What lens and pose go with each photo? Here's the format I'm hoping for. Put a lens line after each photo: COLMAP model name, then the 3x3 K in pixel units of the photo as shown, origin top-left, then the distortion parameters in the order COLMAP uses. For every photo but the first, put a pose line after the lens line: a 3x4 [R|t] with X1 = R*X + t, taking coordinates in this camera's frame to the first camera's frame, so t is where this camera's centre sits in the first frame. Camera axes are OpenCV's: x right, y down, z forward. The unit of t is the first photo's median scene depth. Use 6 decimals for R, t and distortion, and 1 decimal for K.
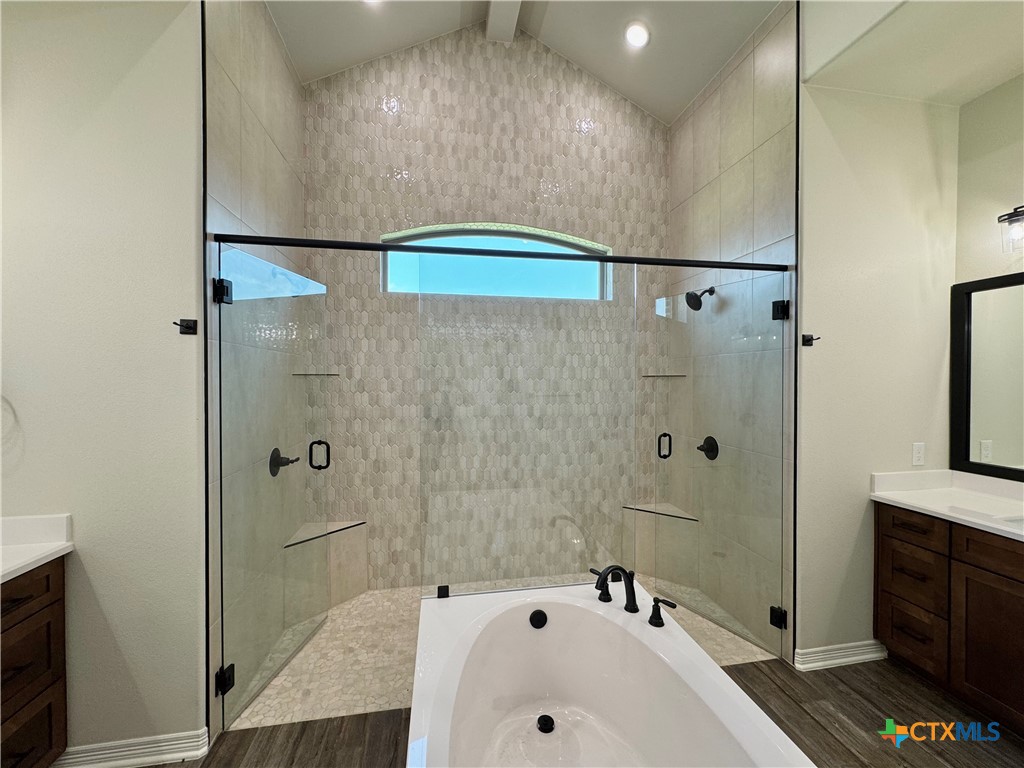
lens RADIAL K [[408.9, 0, 512.0], [0, 408.9, 384.0], [0, 0, 1]] dist [-0.004364, 0.001845]
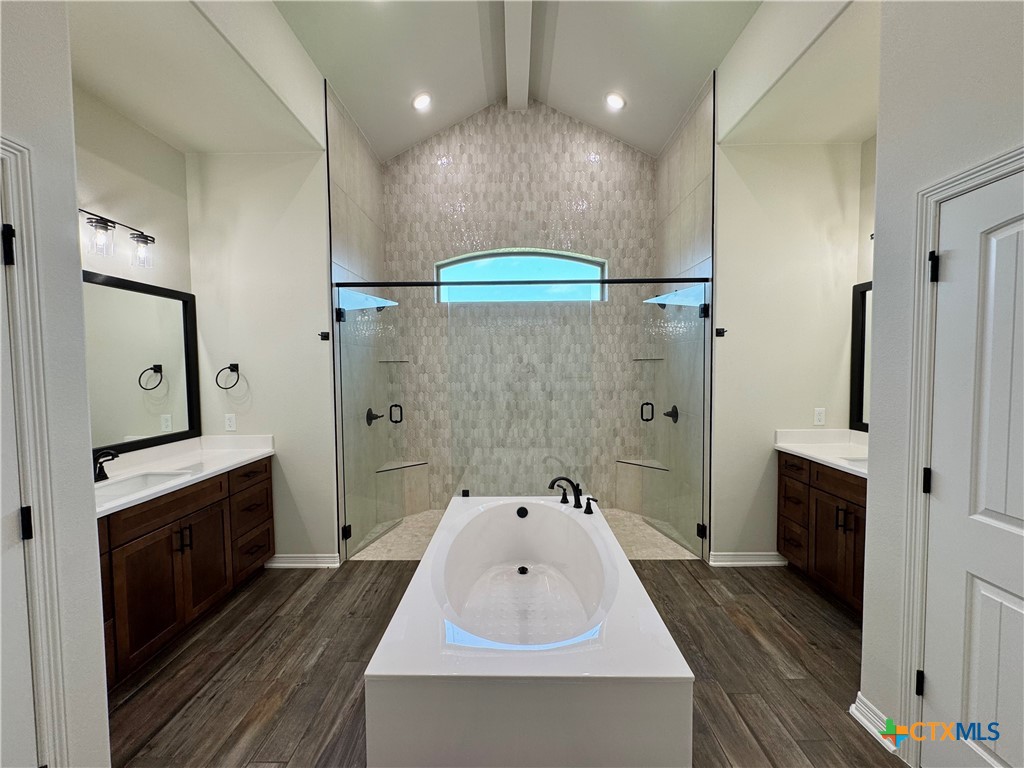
lens RADIAL K [[408.9, 0, 512.0], [0, 408.9, 384.0], [0, 0, 1]] dist [-0.004364, 0.001845]
pose [[0.982791, -0.001973, -0.184711, 0.211881], [0.008246, 0.999415, 0.033195, 0.012174], [0.184537, -0.034147, 0.982232, -0.373539]]
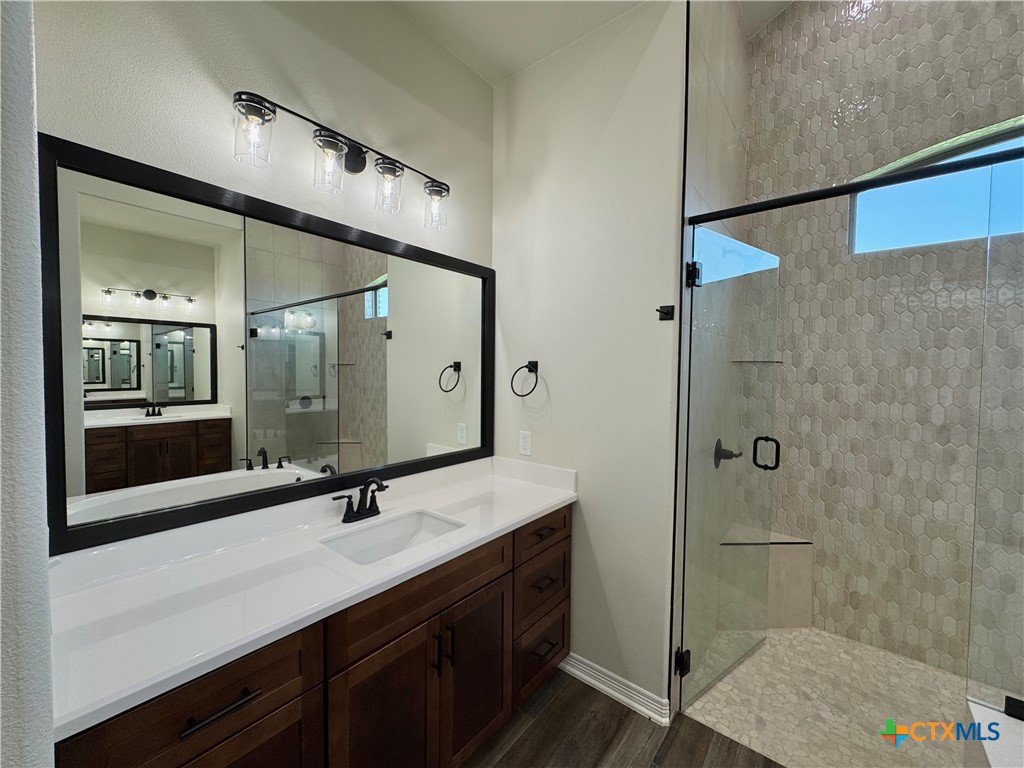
lens RADIAL K [[408.9, 0, 512.0], [0, 408.9, 384.0], [0, 0, 1]] dist [-0.004364, 0.001845]
pose [[0.652661, 0.034350, -0.756871, -0.146575], [-0.020441, 0.999406, 0.027731, 0.011042], [0.757374, -0.002628, 0.652976, 0.014264]]
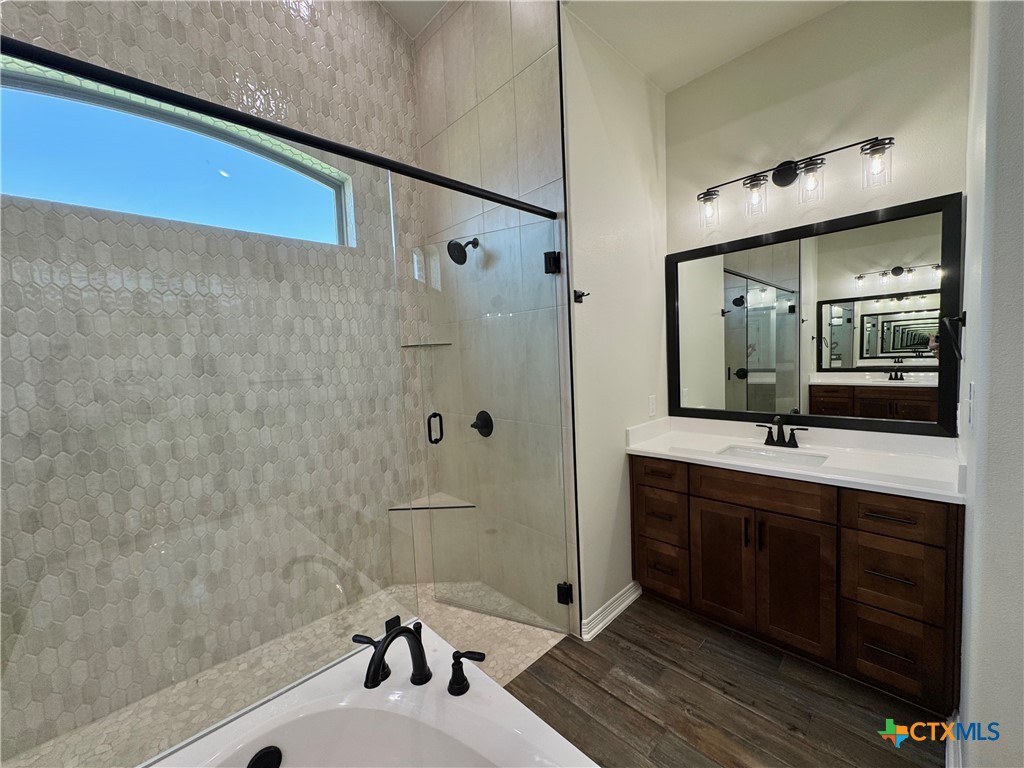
lens RADIAL K [[408.9, 0, 512.0], [0, 408.9, 384.0], [0, 0, 1]] dist [-0.004364, 0.001845]
pose [[0.827765, -0.075274, 0.556002, 0.049285], [0.051527, 0.996971, 0.058261, 0.022014], [-0.558704, -0.019577, 0.829136, 0.229610]]
